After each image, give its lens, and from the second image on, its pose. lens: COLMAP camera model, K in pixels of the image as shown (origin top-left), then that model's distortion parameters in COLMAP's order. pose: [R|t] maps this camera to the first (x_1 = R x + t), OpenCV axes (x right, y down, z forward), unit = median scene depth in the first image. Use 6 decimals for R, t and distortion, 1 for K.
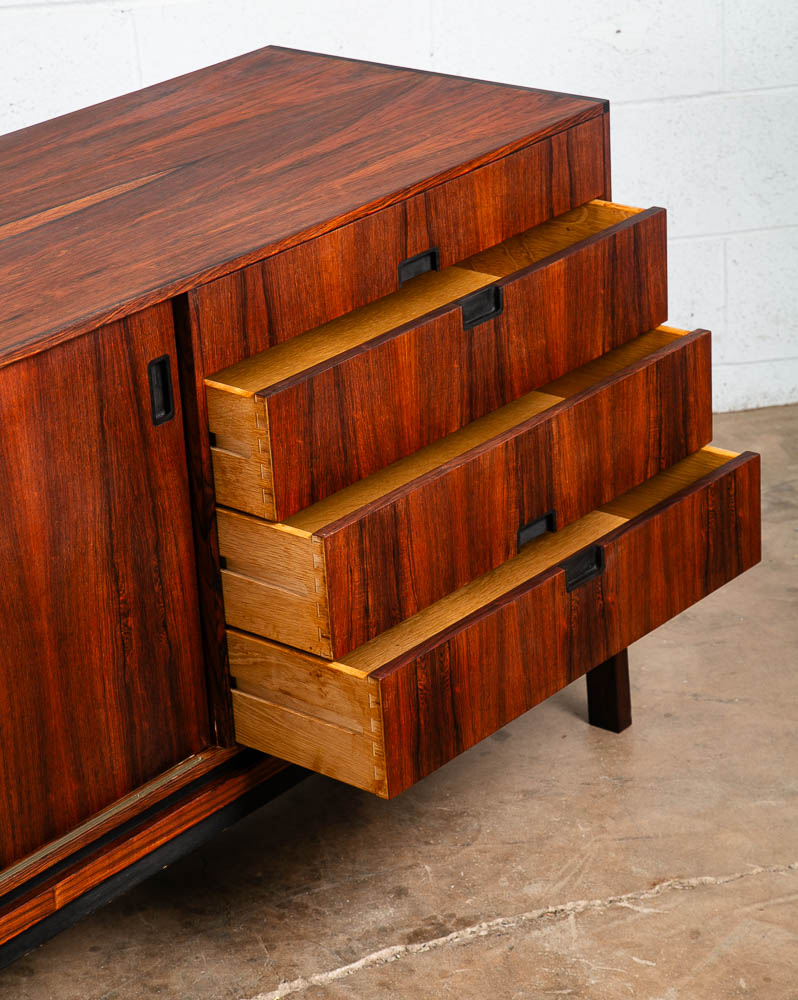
lens RADIAL K [[2775.2, 0, 399.0], [0, 2775.2, 500.0], [0, 0, 1]] dist [0.381138, 0.061520]
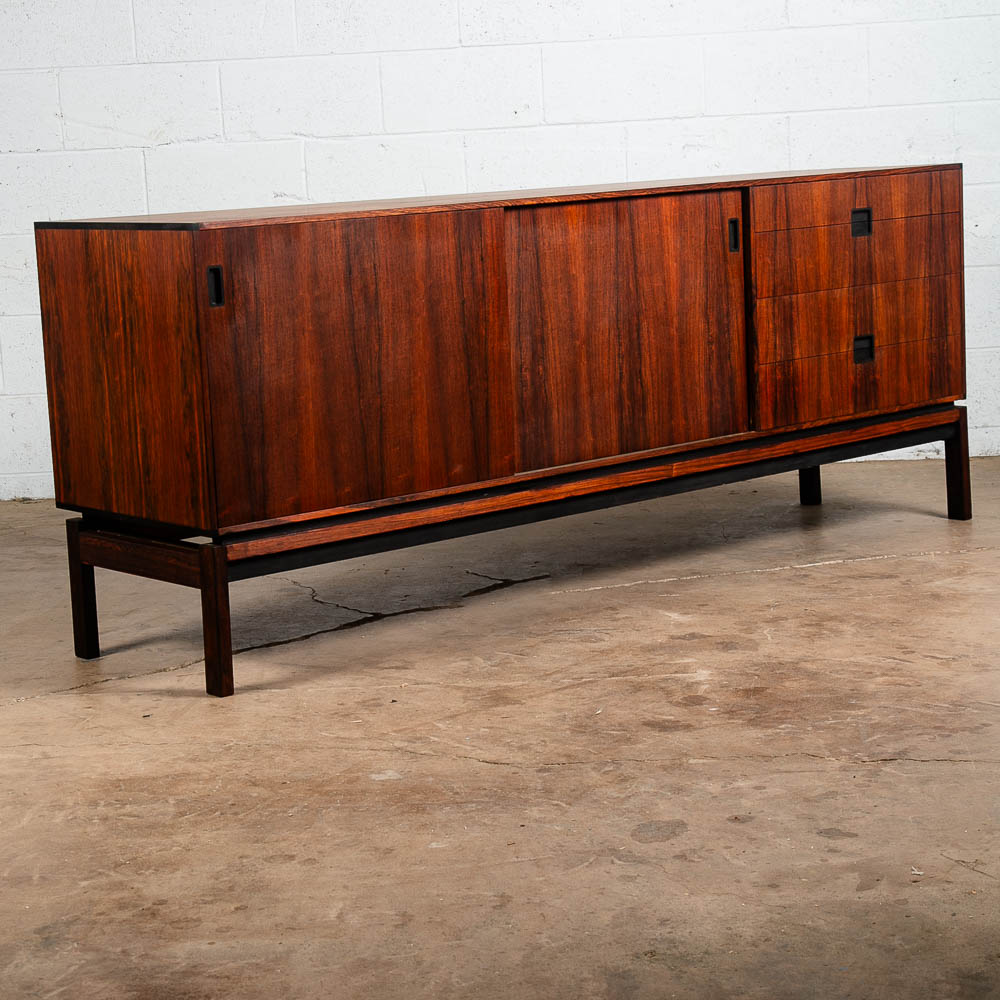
lens RADIAL K [[2214.7, 0, 495.9], [0, 2214.7, 497.8], [0, 0, 1]] dist [0.118104, 0.120130]
pose [[0.987170, 0.029419, -0.156942, 0.004989], [-0.067295, 0.967979, -0.241843, 0.533271], [0.144802, 0.249302, 0.957539, -0.537821]]
